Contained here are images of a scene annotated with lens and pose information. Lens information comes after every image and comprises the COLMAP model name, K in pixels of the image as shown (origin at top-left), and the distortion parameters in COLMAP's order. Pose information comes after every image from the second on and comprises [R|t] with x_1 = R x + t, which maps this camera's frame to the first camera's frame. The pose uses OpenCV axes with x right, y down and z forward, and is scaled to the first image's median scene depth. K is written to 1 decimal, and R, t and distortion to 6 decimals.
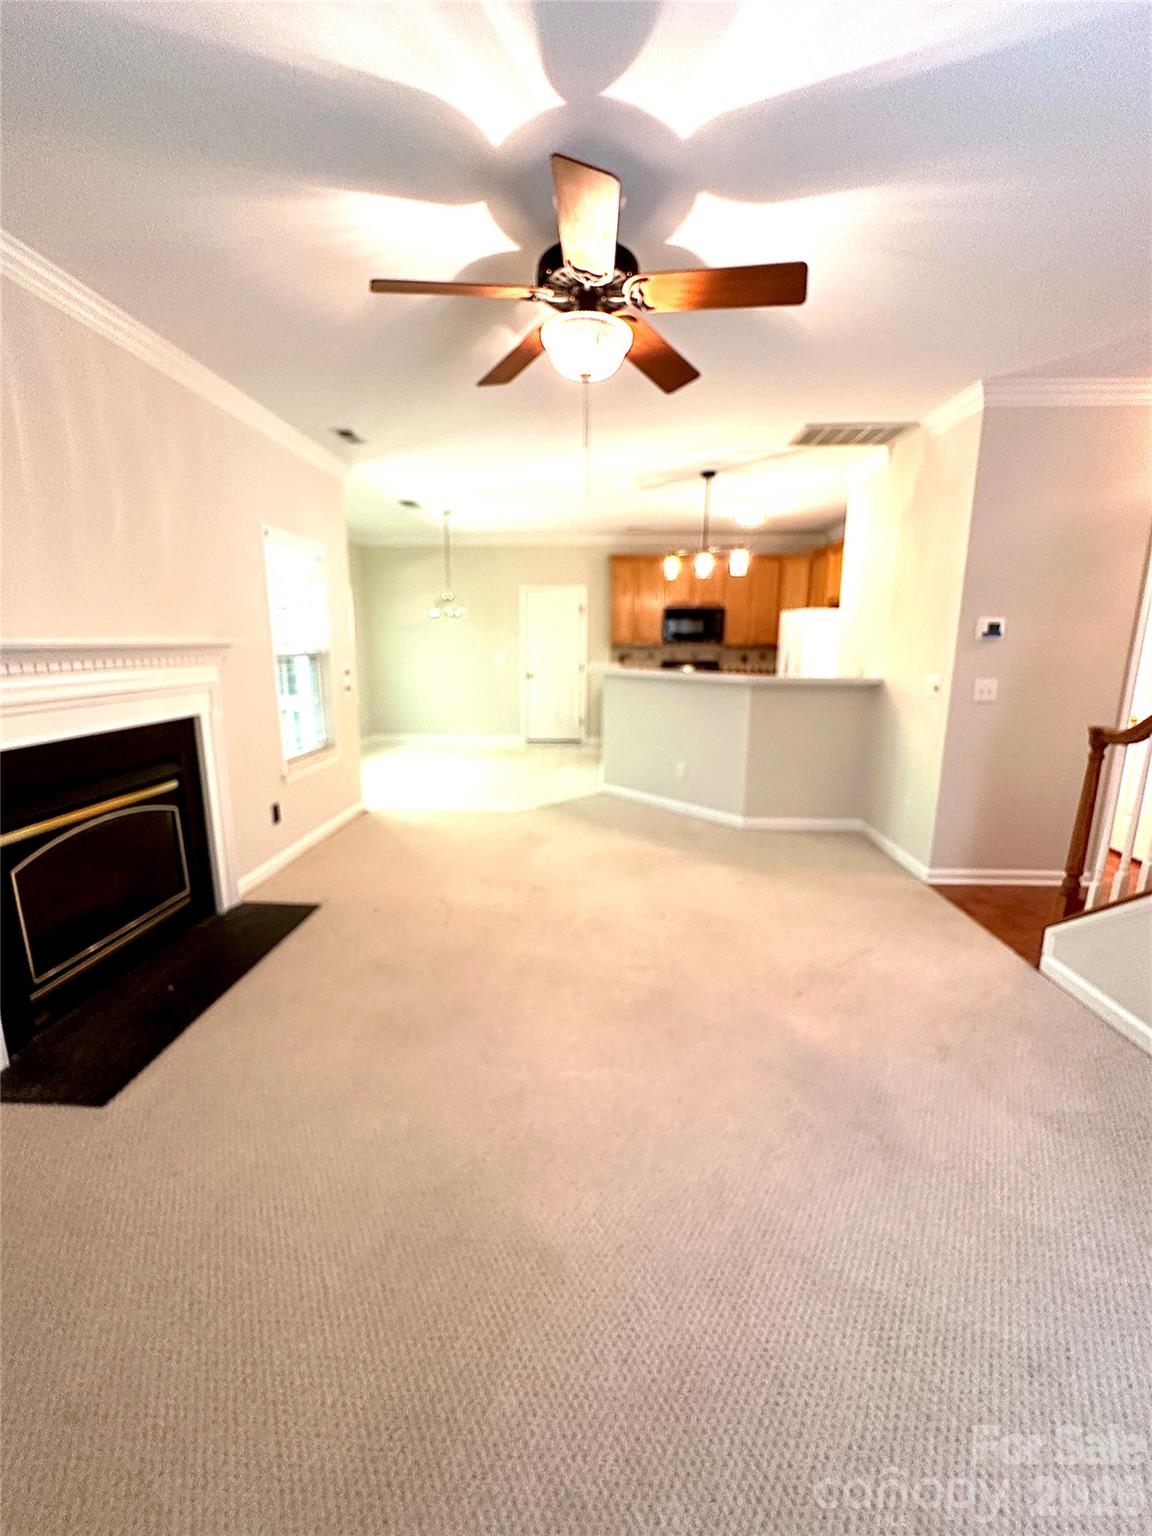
lens RADIAL K [[626.8, 0, 572.1], [0, 626.8, 760.8], [0, 0, 1]] dist [-0.002173, -0.000266]
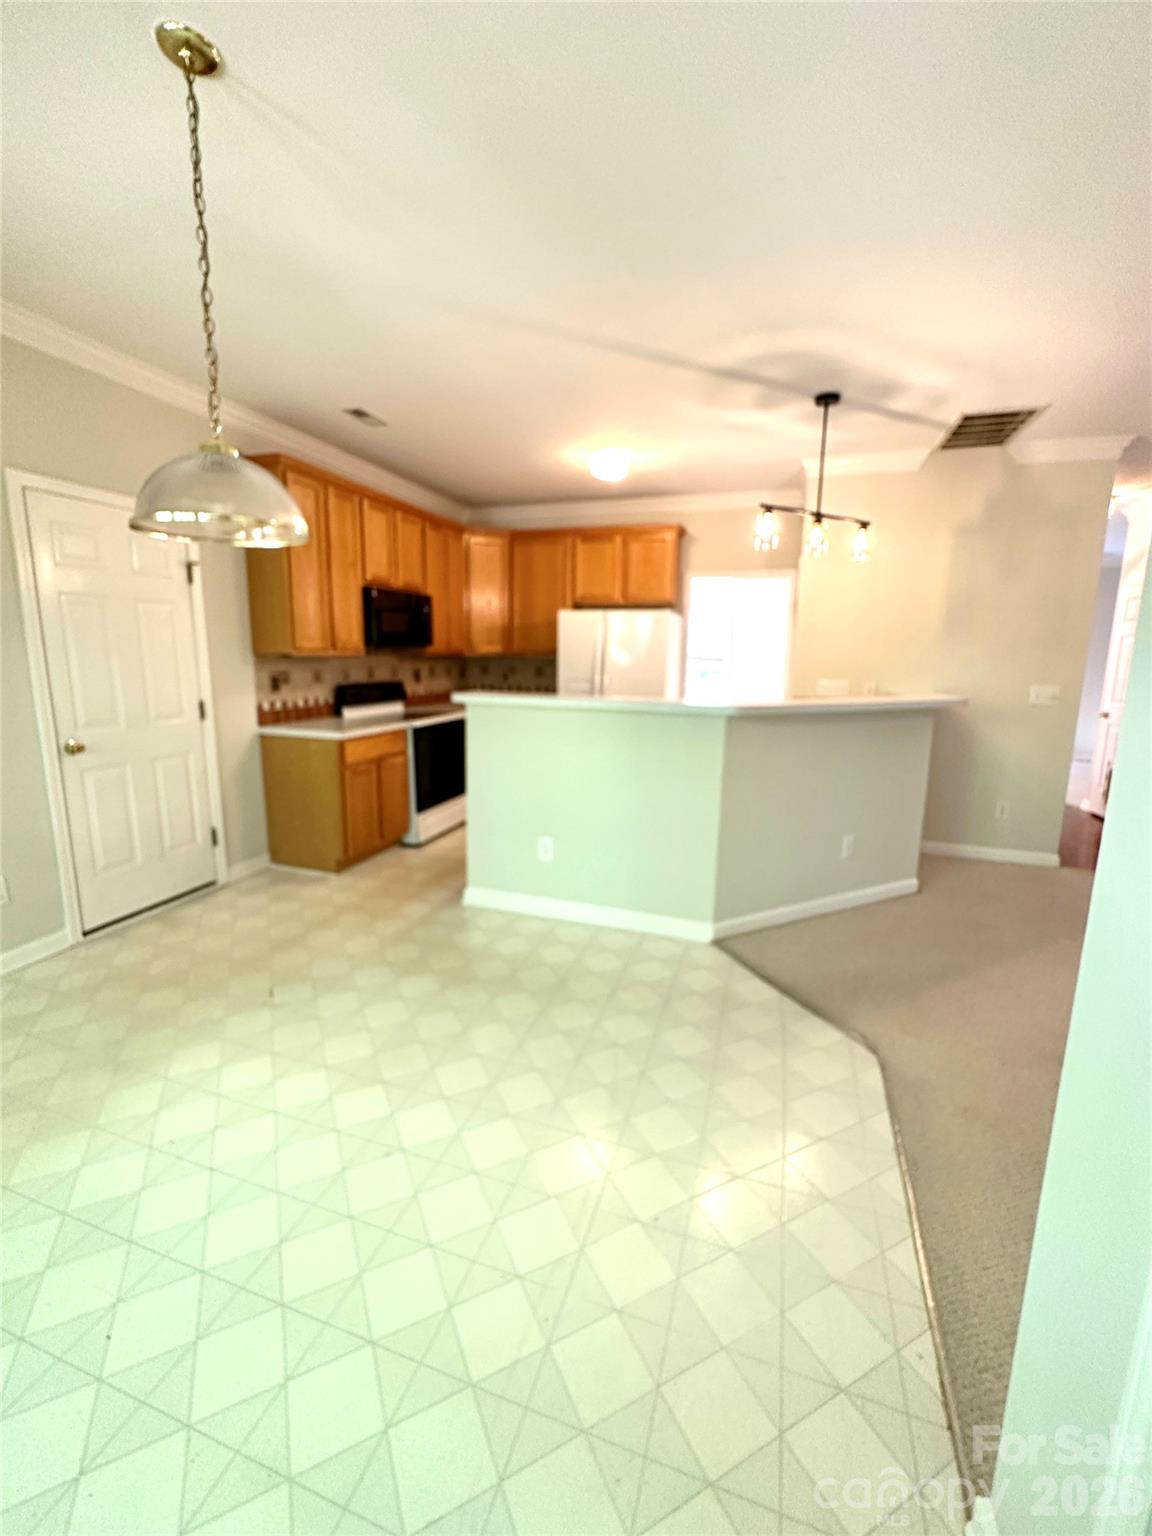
lens RADIAL K [[626.8, 0, 572.1], [0, 626.8, 760.8], [0, 0, 1]] dist [-0.002173, -0.000266]
pose [[0.280672, -0.160001, 0.946373, -0.318602], [0.168232, 0.978944, 0.115614, -0.123387], [-0.944945, 0.126760, 0.301680, 0.652587]]
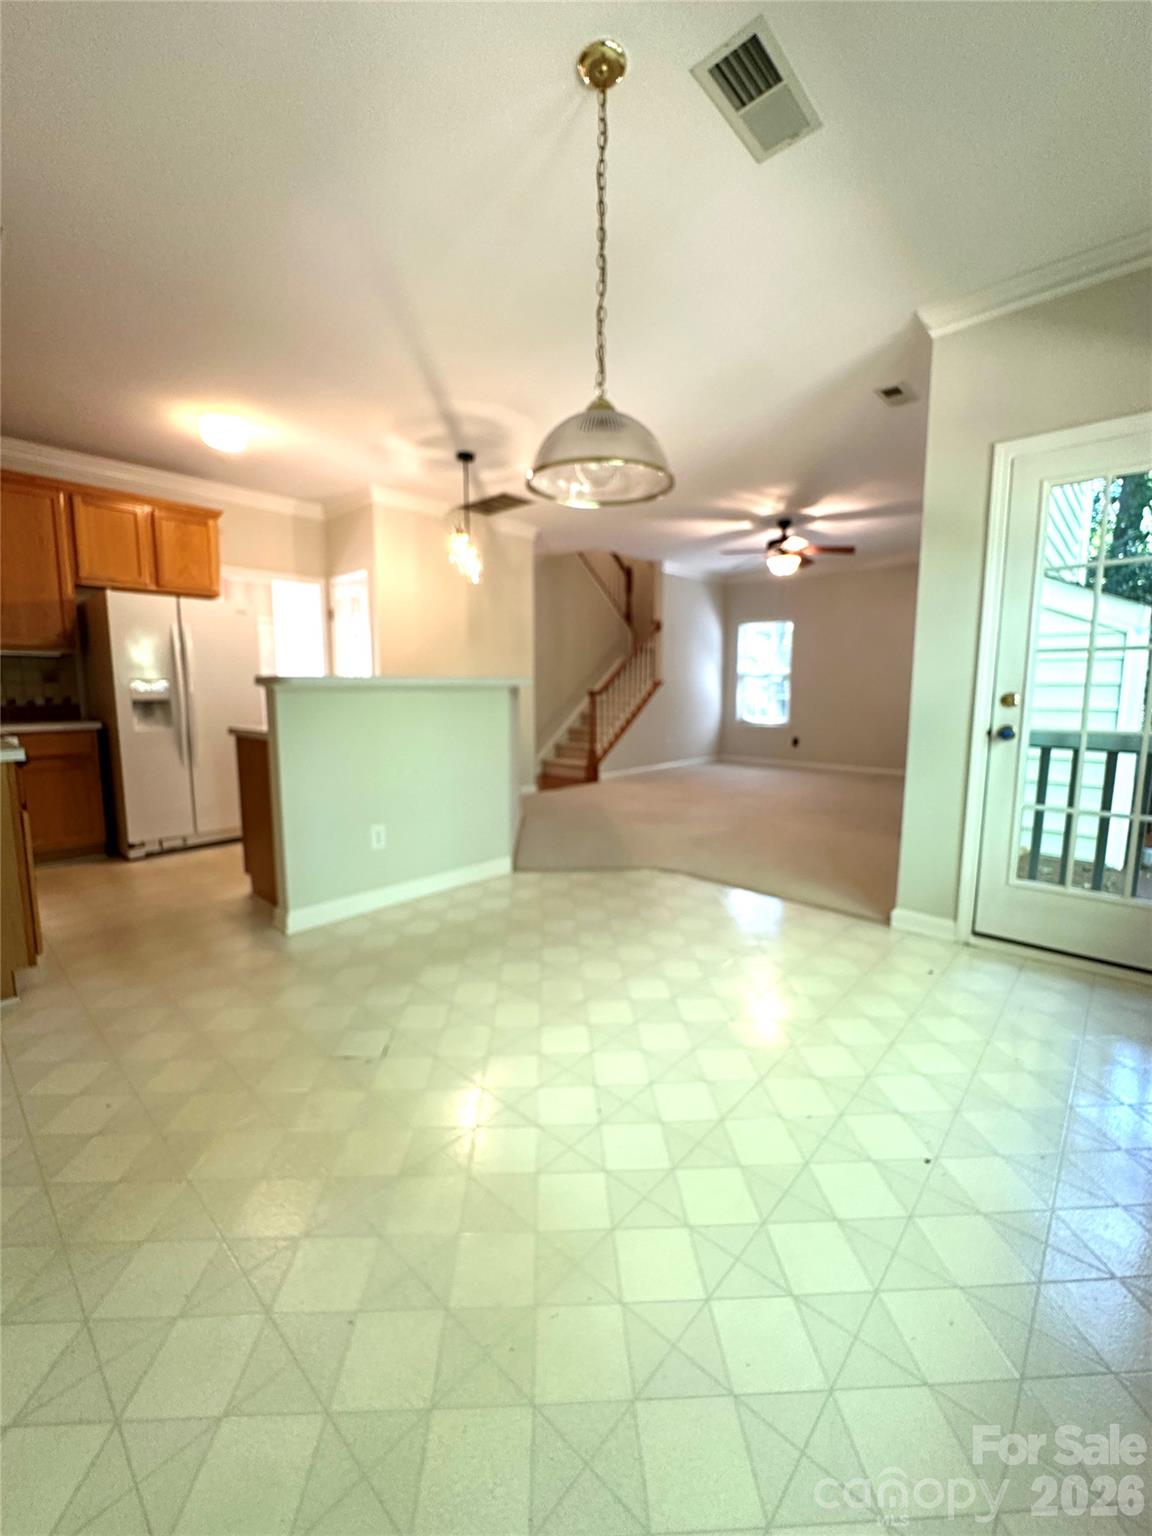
lens RADIAL K [[626.8, 0, 572.1], [0, 626.8, 760.8], [0, 0, 1]] dist [-0.002173, -0.000266]
pose [[-0.758822, -0.091172, 0.644885, -0.293673], [0.113506, 0.956488, 0.268787, -0.159480], [-0.641331, 0.277160, -0.715456, 0.968141]]
